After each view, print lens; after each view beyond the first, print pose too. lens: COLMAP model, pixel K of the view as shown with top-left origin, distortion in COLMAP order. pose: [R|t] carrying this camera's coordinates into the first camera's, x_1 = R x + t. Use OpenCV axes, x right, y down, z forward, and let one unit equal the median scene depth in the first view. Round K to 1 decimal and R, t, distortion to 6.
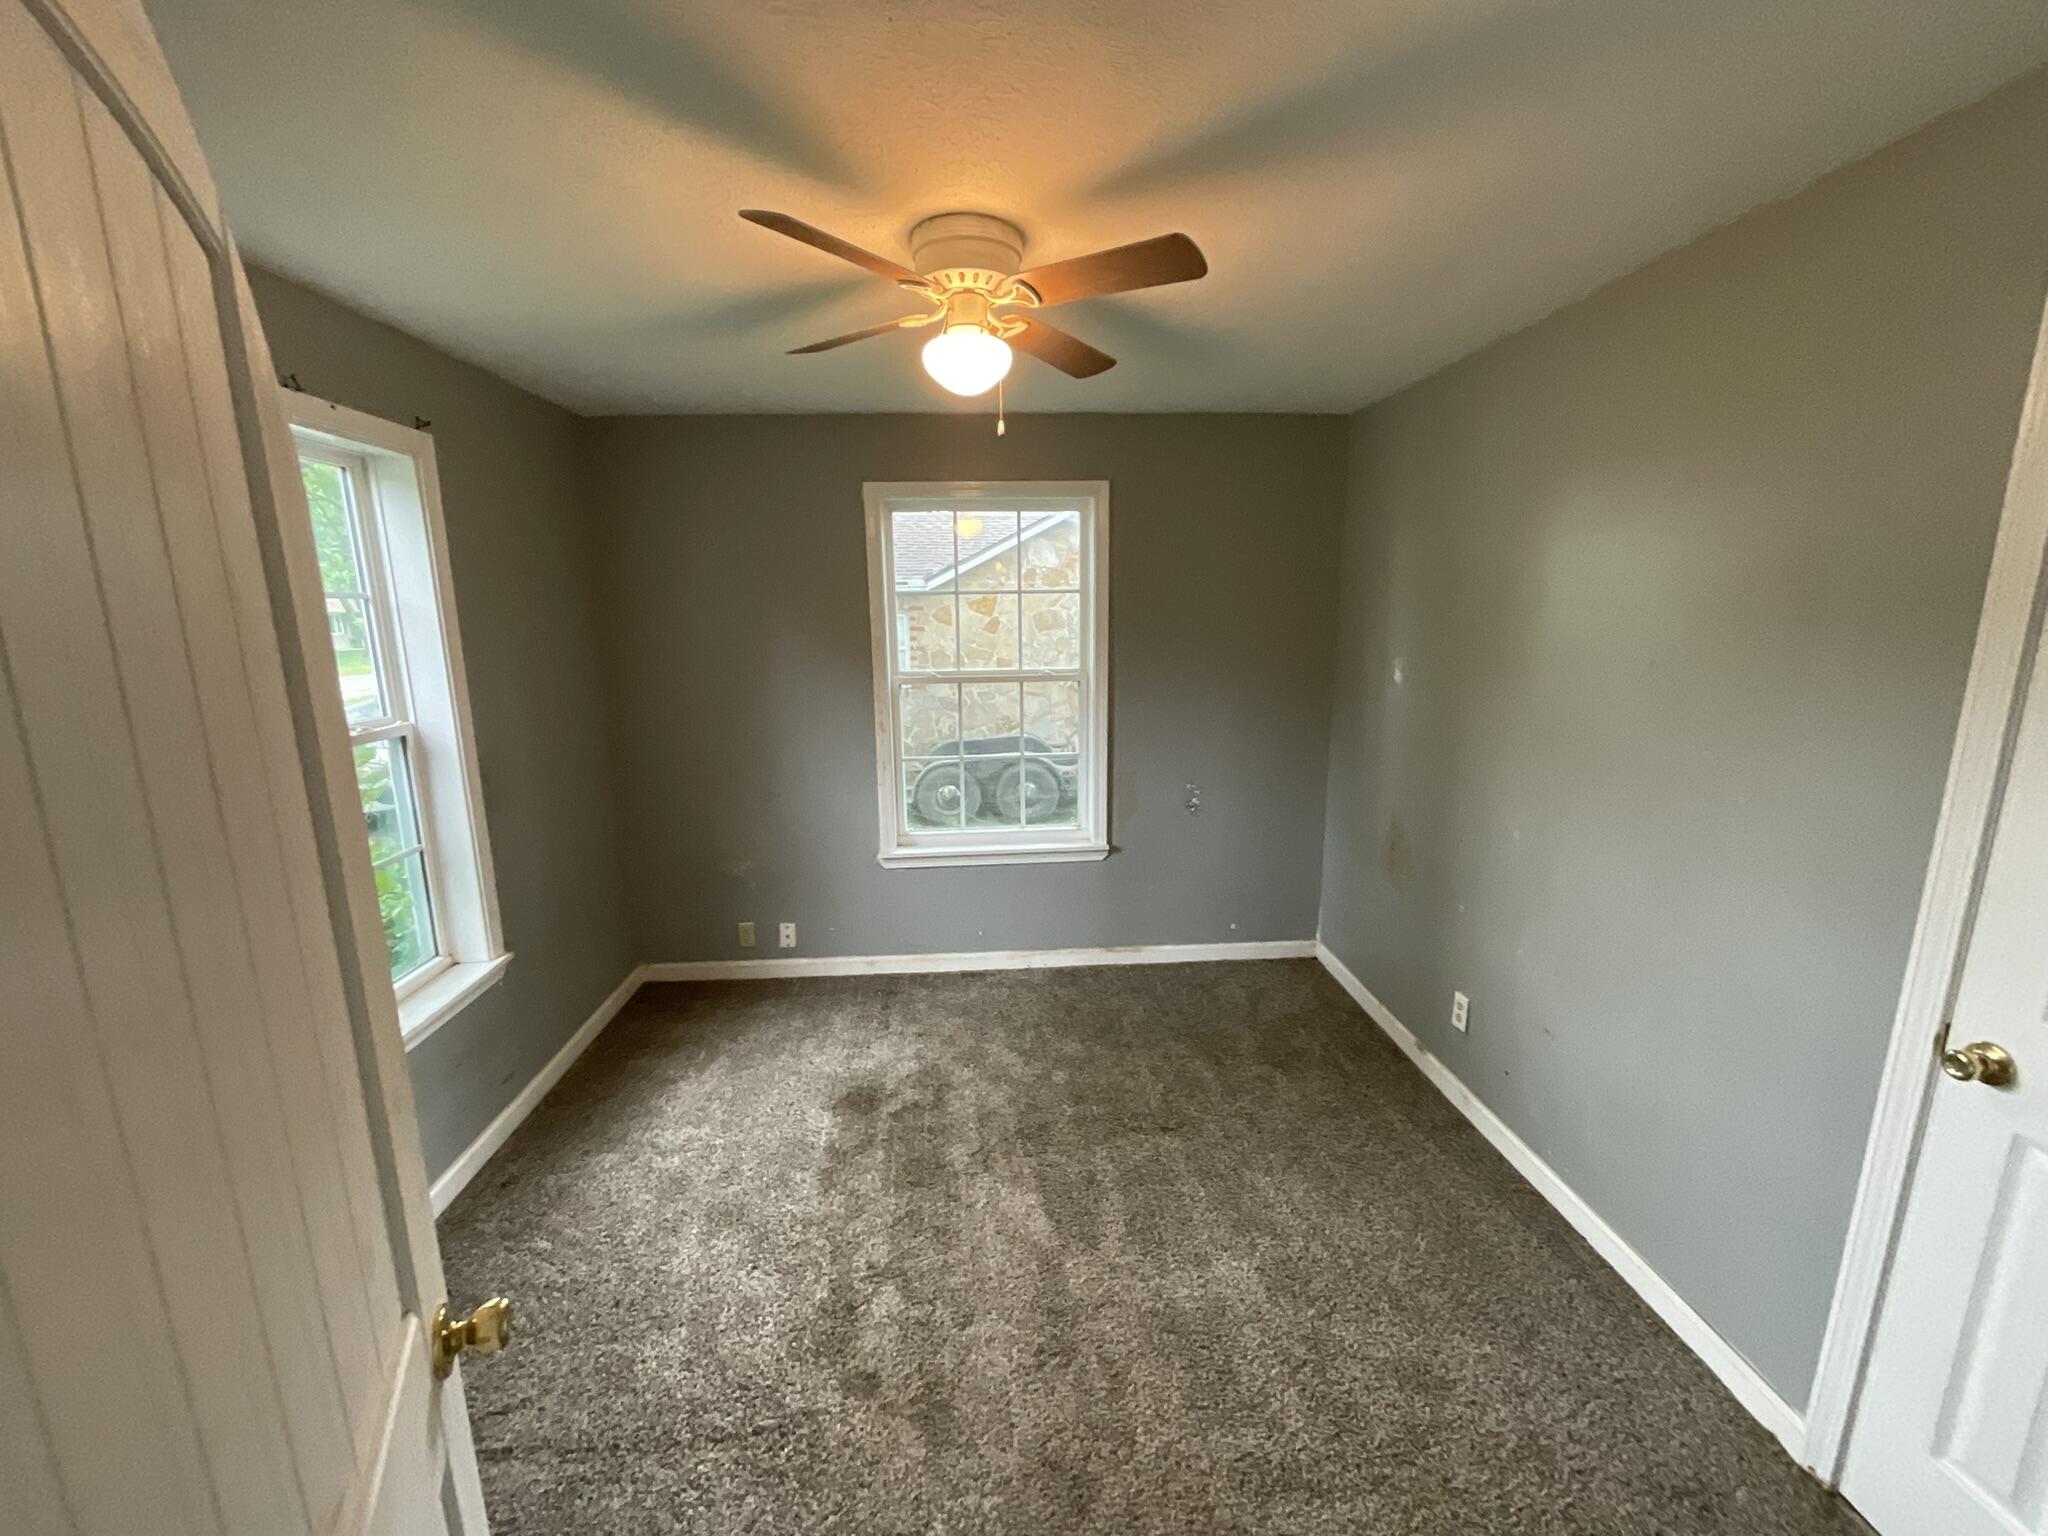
lens RADIAL K [[840.1, 0, 1024.0], [0, 840.1, 768.0], [0, 0, 1]] dist [-0.009840, 0.013452]
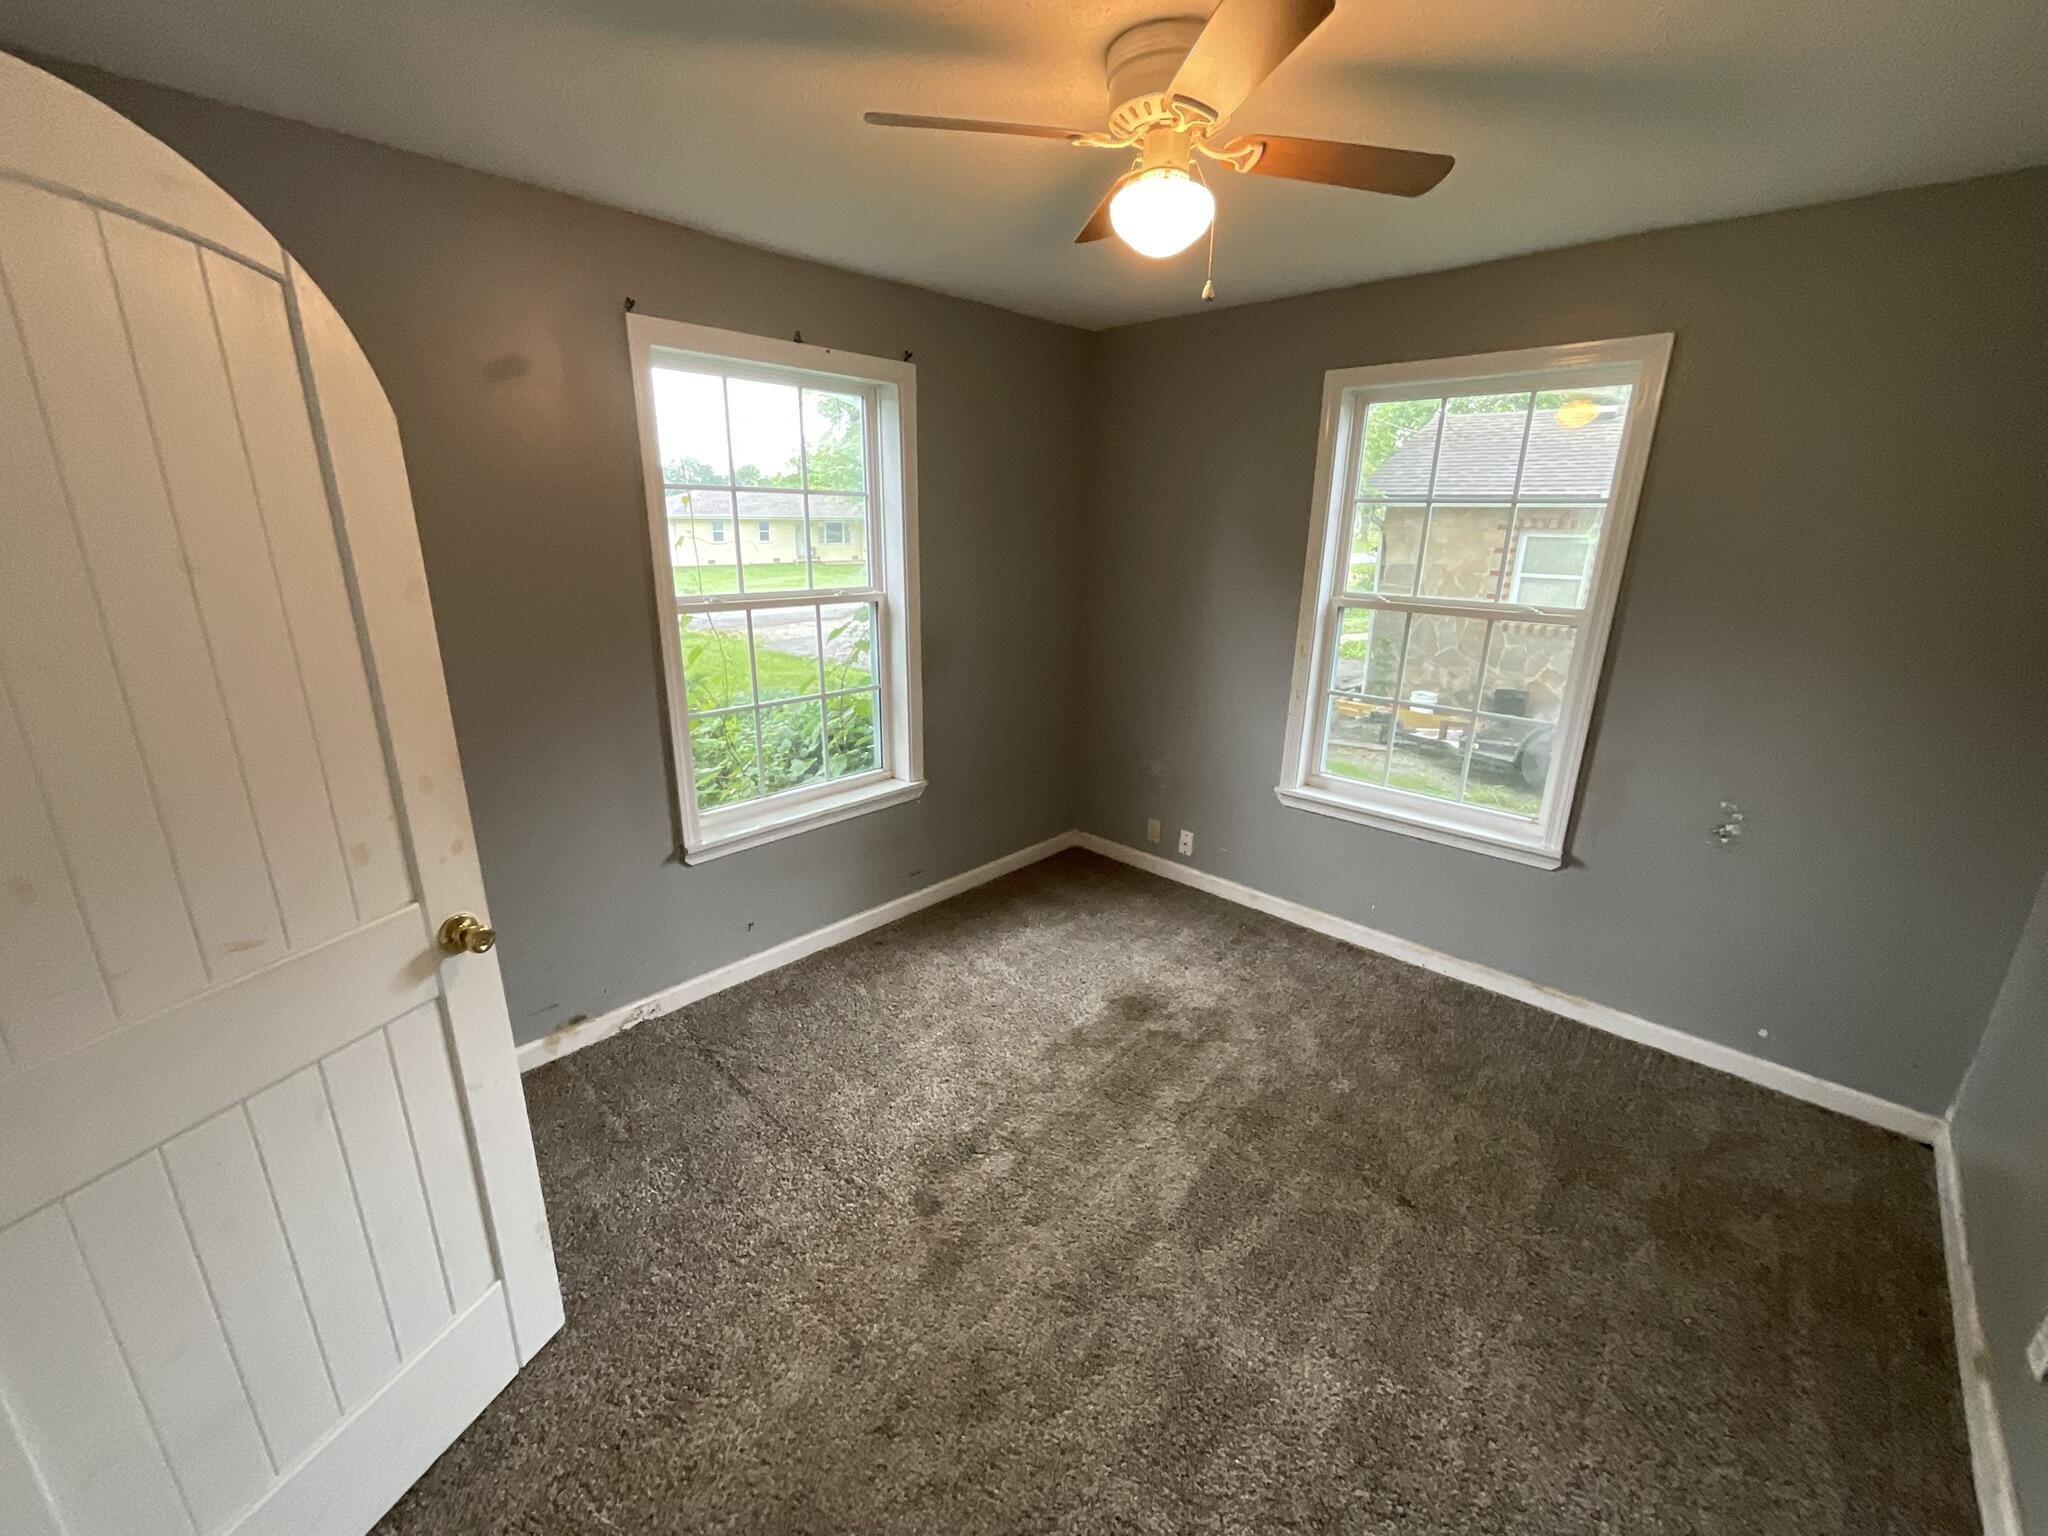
lens RADIAL K [[840.1, 0, 1024.0], [0, 840.1, 768.0], [0, 0, 1]] dist [-0.009840, 0.013452]
pose [[0.688177, 0.232989, -0.687116, 0.368758], [-0.165020, 0.972479, 0.164476, -0.034385], [0.706527, 0.000199, 0.707686, 0.194271]]
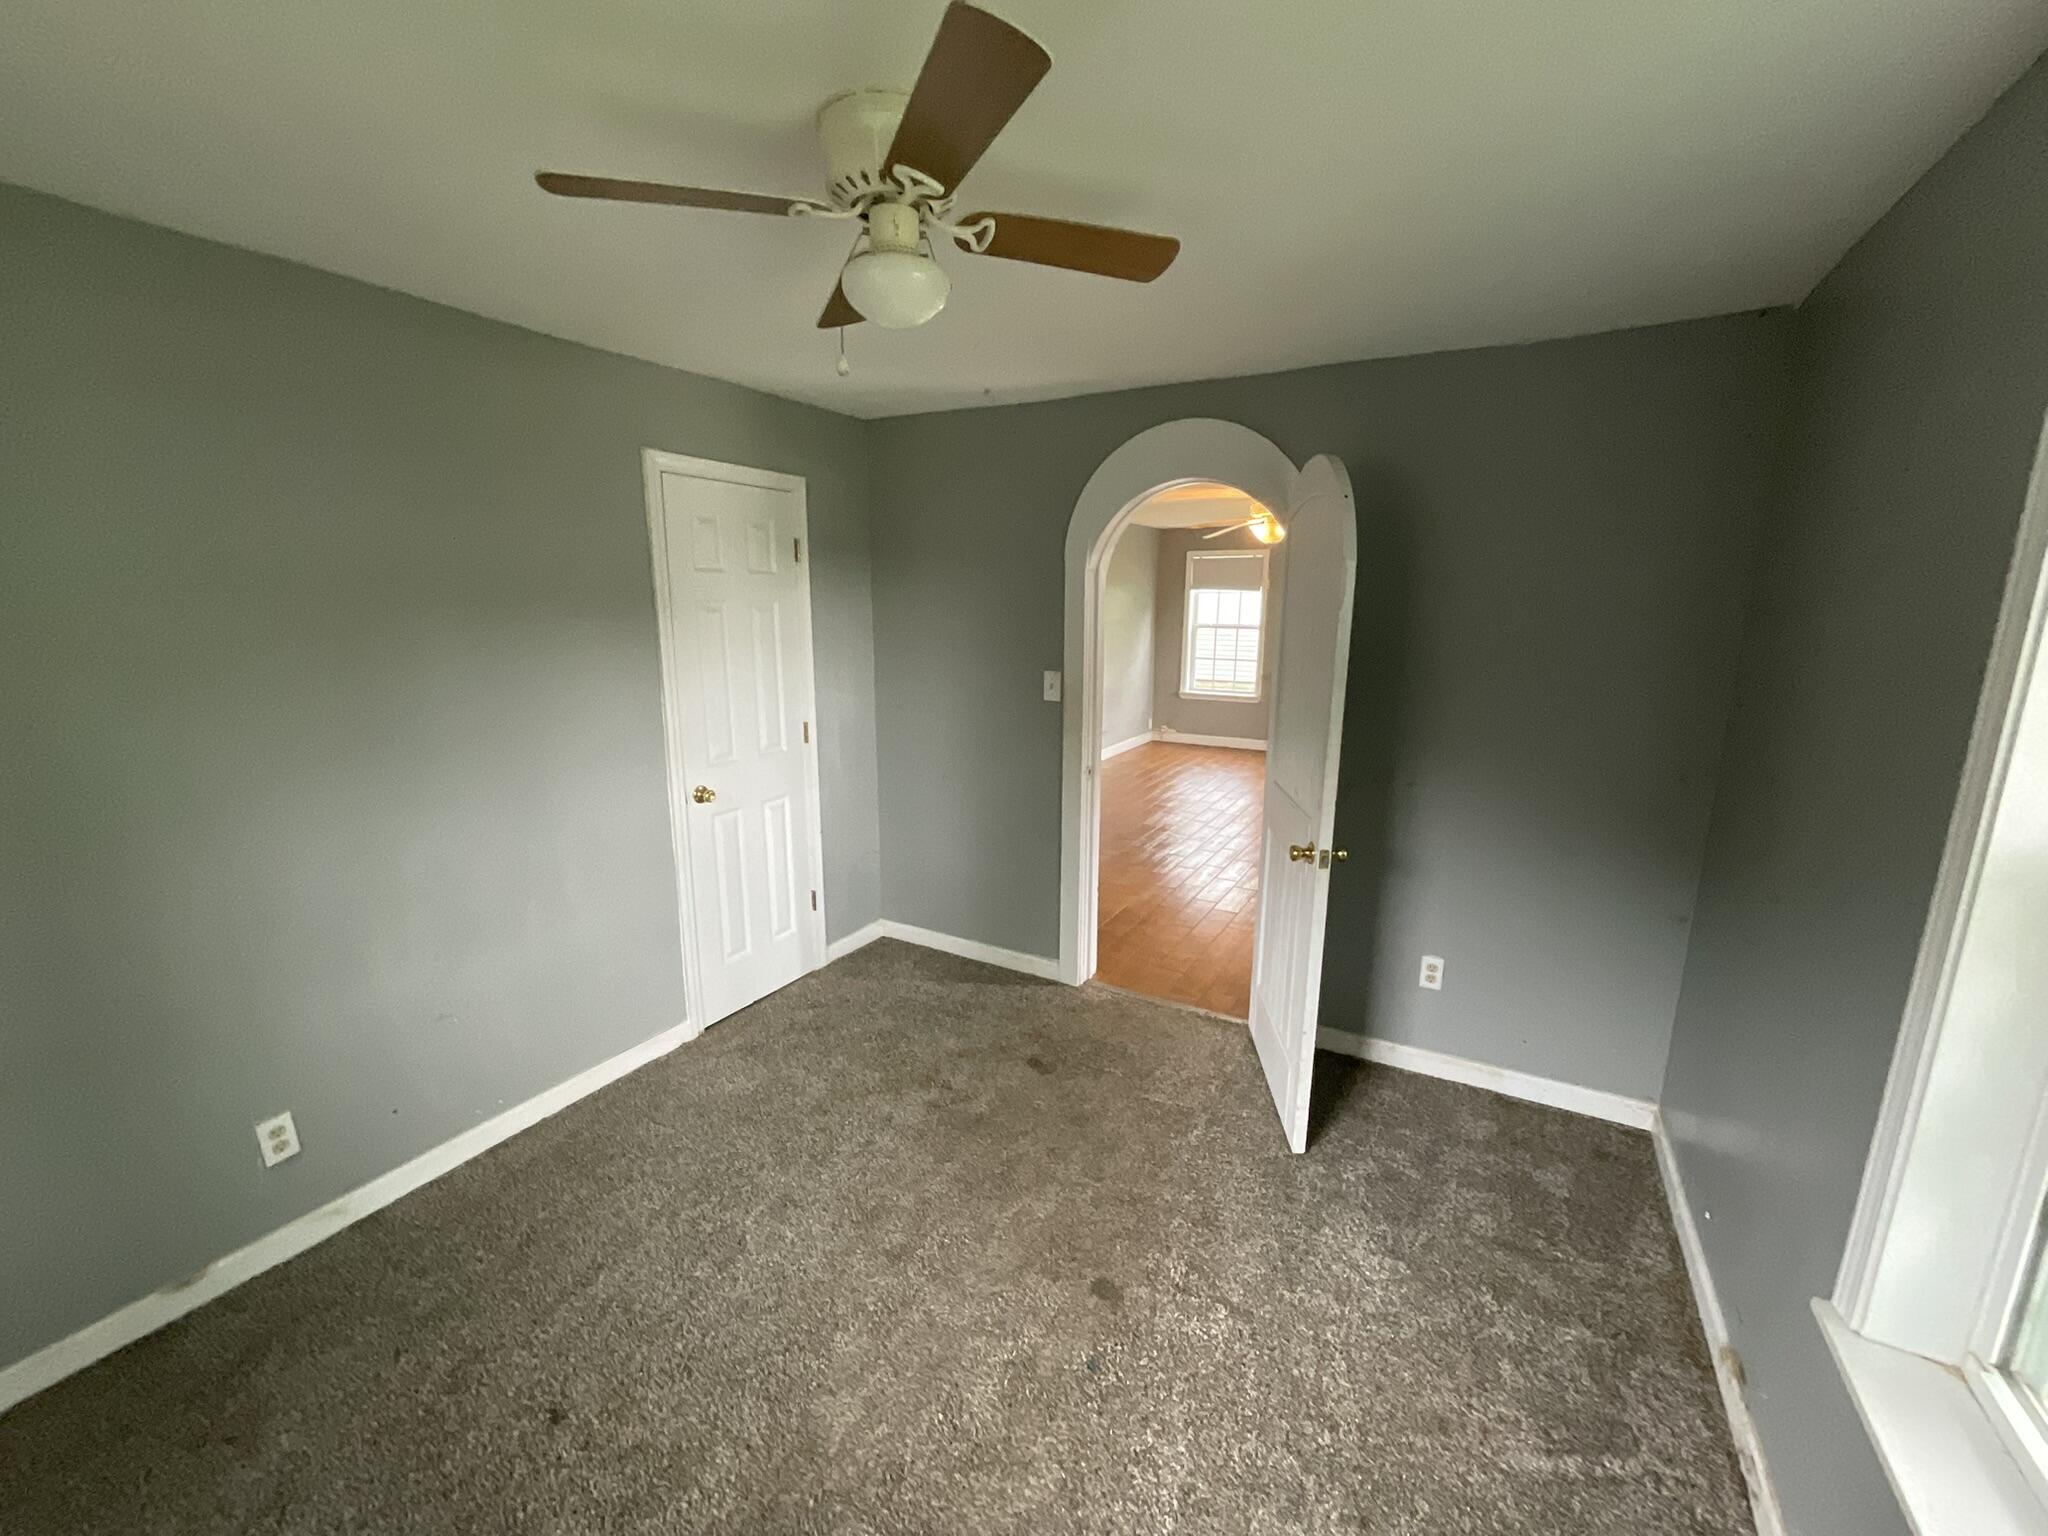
lens RADIAL K [[818.5, 0, 1002.9], [0, 818.5, 777.3], [0, 0, 1]] dist [-0.001656, -0.000177]
pose [[-0.837458, -0.104109, 0.536493, -0.404981], [0.115384, 0.925874, 0.359783, -0.210155], [-0.534182, 0.363206, -0.763368, 1.125122]]
